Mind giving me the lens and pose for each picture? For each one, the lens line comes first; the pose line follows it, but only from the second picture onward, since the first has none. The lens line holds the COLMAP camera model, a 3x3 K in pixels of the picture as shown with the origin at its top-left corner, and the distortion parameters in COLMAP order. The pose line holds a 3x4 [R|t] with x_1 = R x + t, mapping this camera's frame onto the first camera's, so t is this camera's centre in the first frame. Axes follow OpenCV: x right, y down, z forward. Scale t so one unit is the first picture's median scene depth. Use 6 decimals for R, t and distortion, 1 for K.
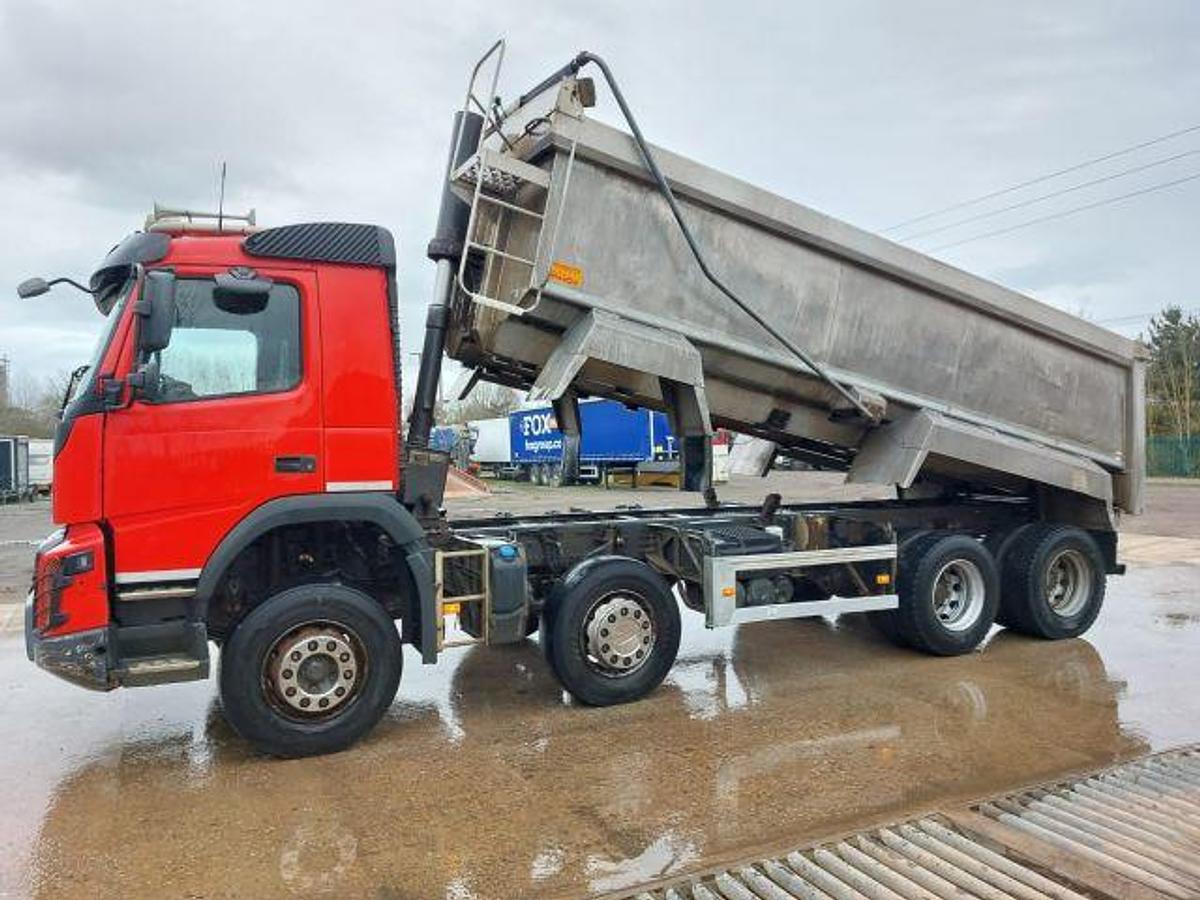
lens RADIAL K [[846.4, 0, 580.7], [0, 846.4, 447.7], [0, 0, 1]] dist [0.110633, -0.128454]
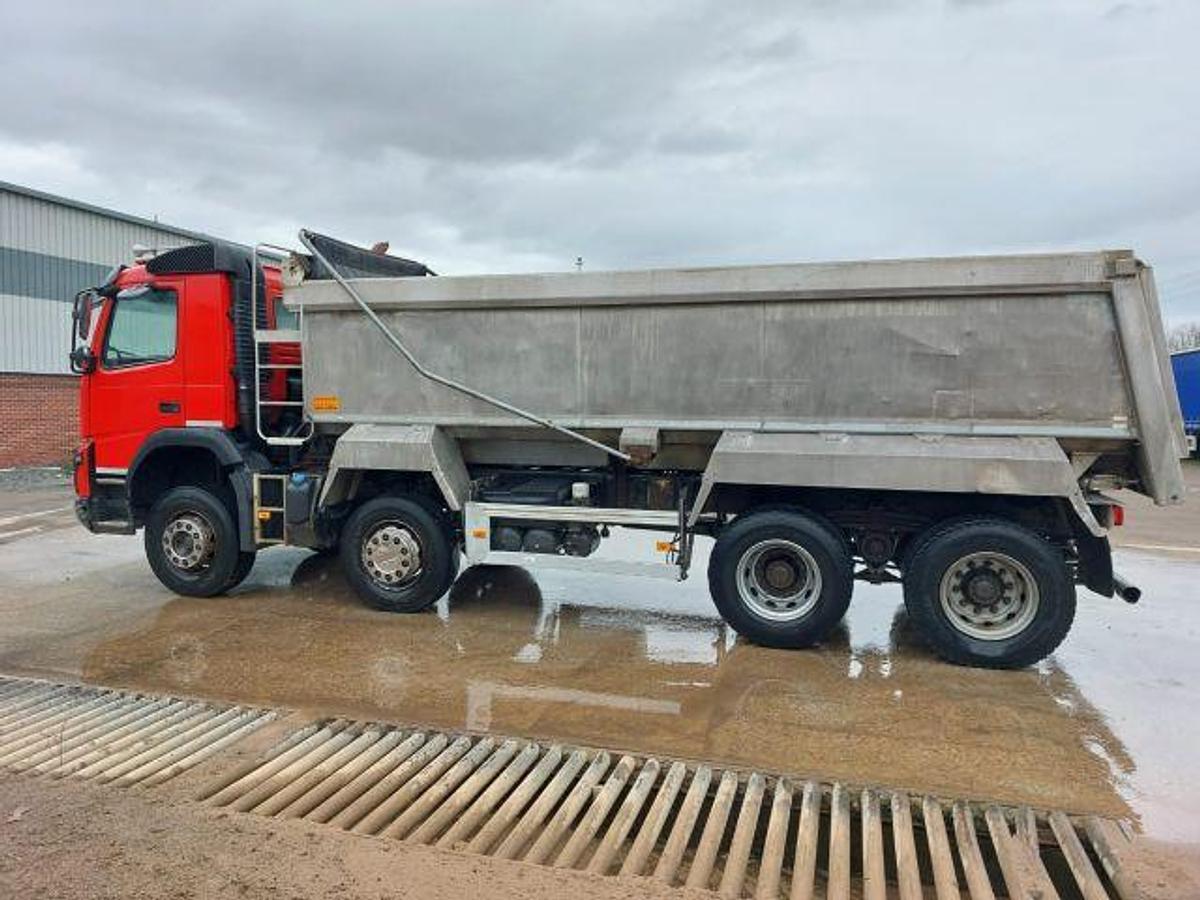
lens RADIAL K [[846.4, 0, 580.7], [0, 846.4, 447.7], [0, 0, 1]] dist [0.110633, -0.128454]
pose [[0.744399, 0.052655, -0.665655, 1.233436], [-0.018986, 0.998152, 0.057725, -0.011994], [0.667465, -0.030332, 0.744023, 0.327691]]
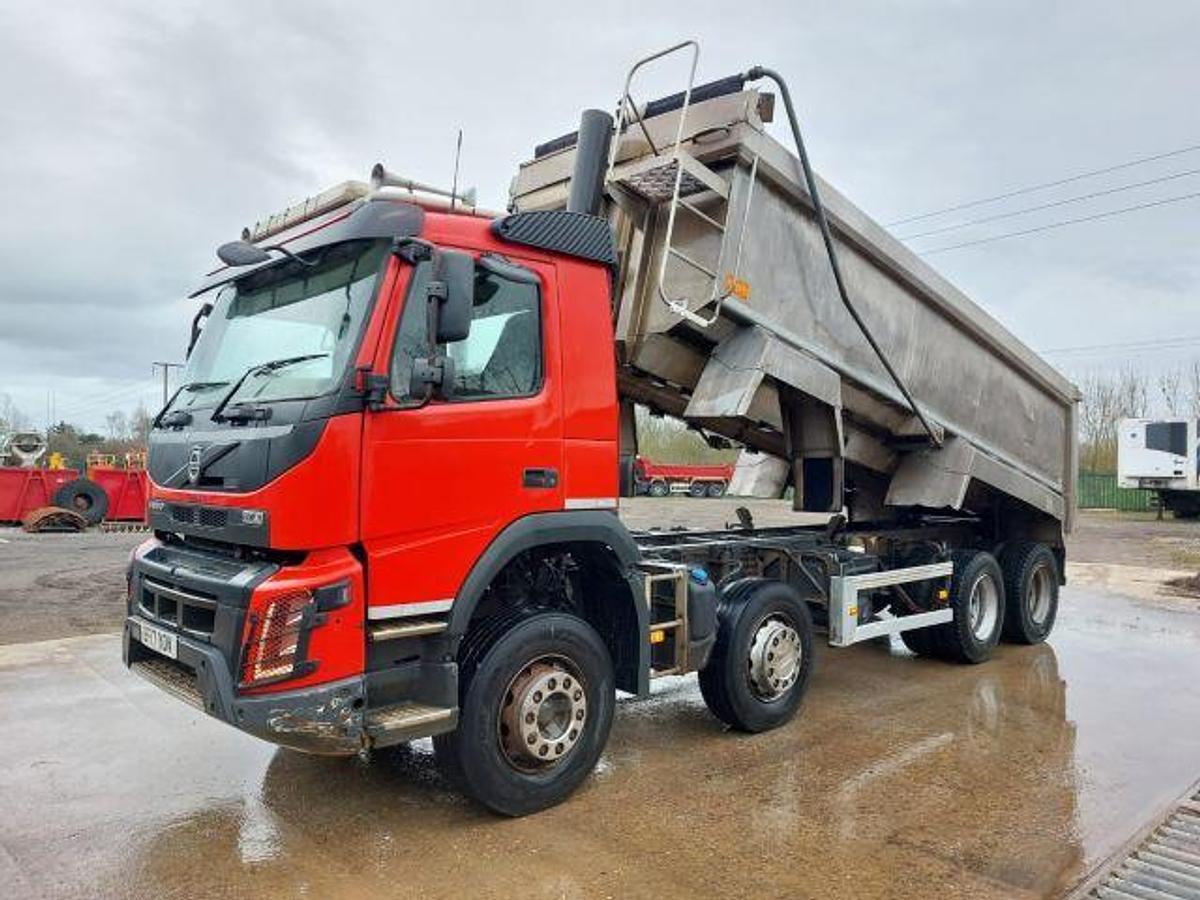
lens RADIAL K [[846.4, 0, 580.7], [0, 846.4, 447.7], [0, 0, 1]] dist [0.110633, -0.128454]
pose [[0.951701, 0.024745, 0.306027, -0.550897], [-0.016164, 0.999403, -0.030543, 0.013403], [-0.306600, 0.024121, 0.951533, 0.145972]]
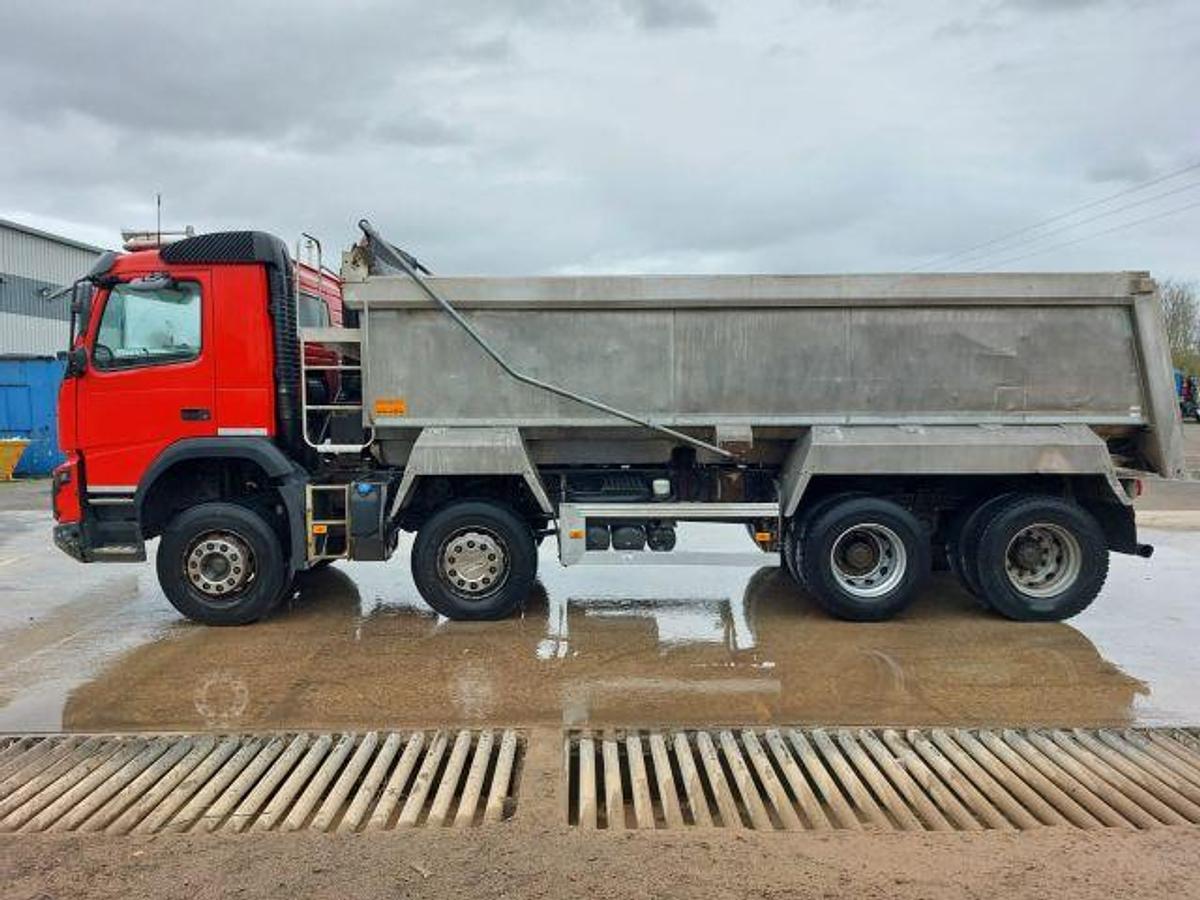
lens RADIAL K [[846.4, 0, 580.7], [0, 846.4, 447.7], [0, 0, 1]] dist [0.110633, -0.128454]
pose [[0.906680, 0.033460, -0.420489, 0.789492], [-0.005714, 0.997732, 0.067073, -0.023116], [0.421780, -0.058411, 0.904815, 0.010579]]
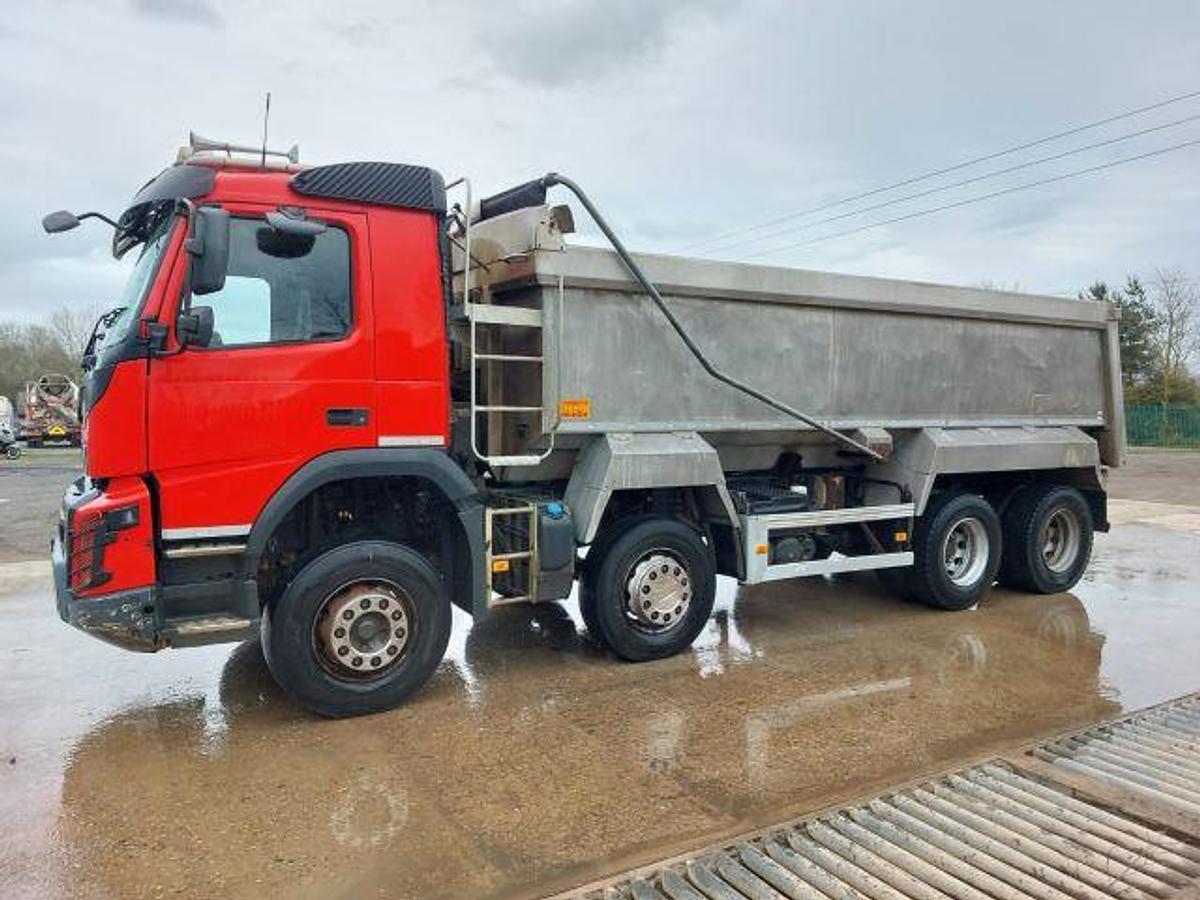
lens RADIAL K [[846.4, 0, 580.7], [0, 846.4, 447.7], [0, 0, 1]] dist [0.110633, -0.128454]
pose [[0.996091, 0.008360, 0.087939, -0.153358], [-0.012242, 0.998970, 0.043699, 0.008446], [-0.087483, -0.044605, 0.995167, 0.021936]]
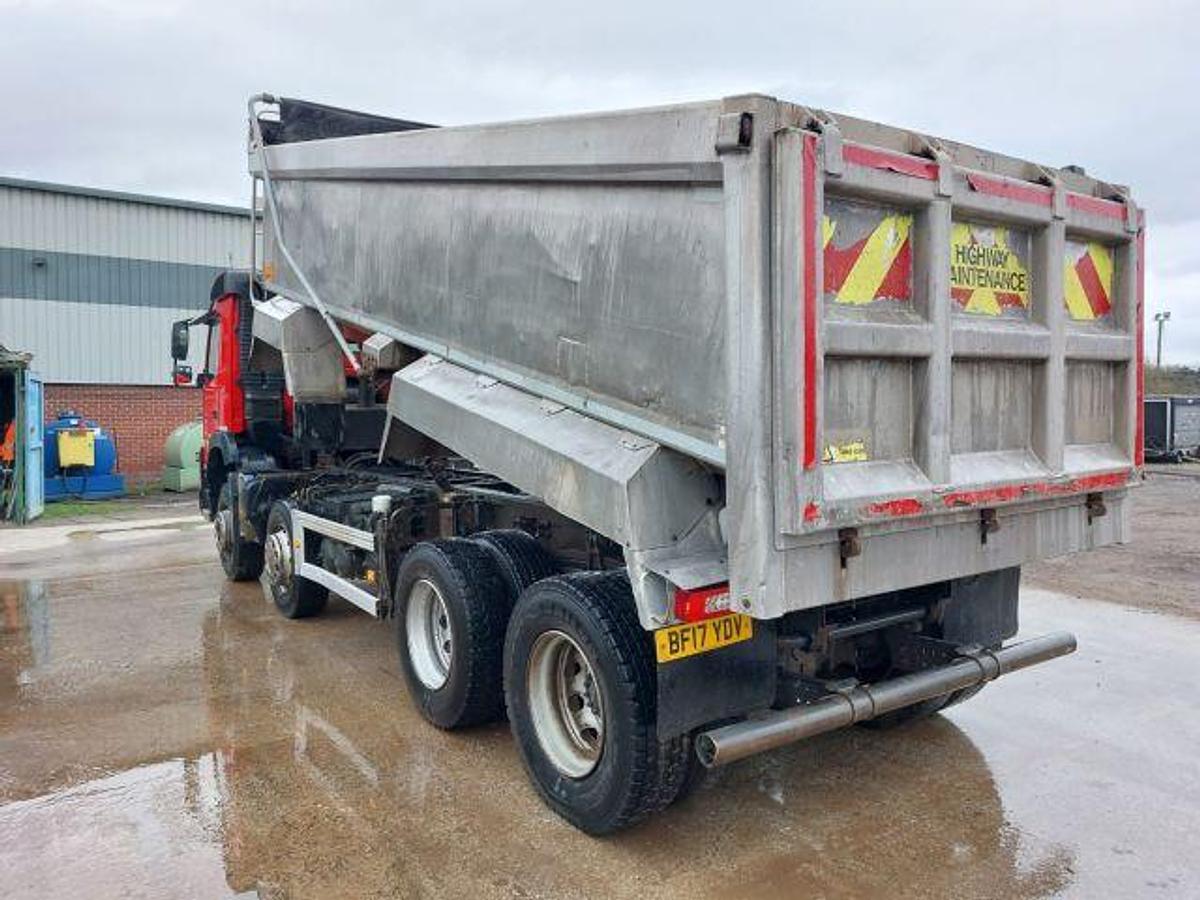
lens RADIAL K [[846.4, 0, 580.7], [0, 846.4, 447.7], [0, 0, 1]] dist [0.110633, -0.128454]
pose [[0.159894, 0.052377, -0.985744, 1.569850], [-0.002479, 0.998609, 0.052659, -0.008743], [0.987131, -0.005976, 0.159802, 1.442320]]
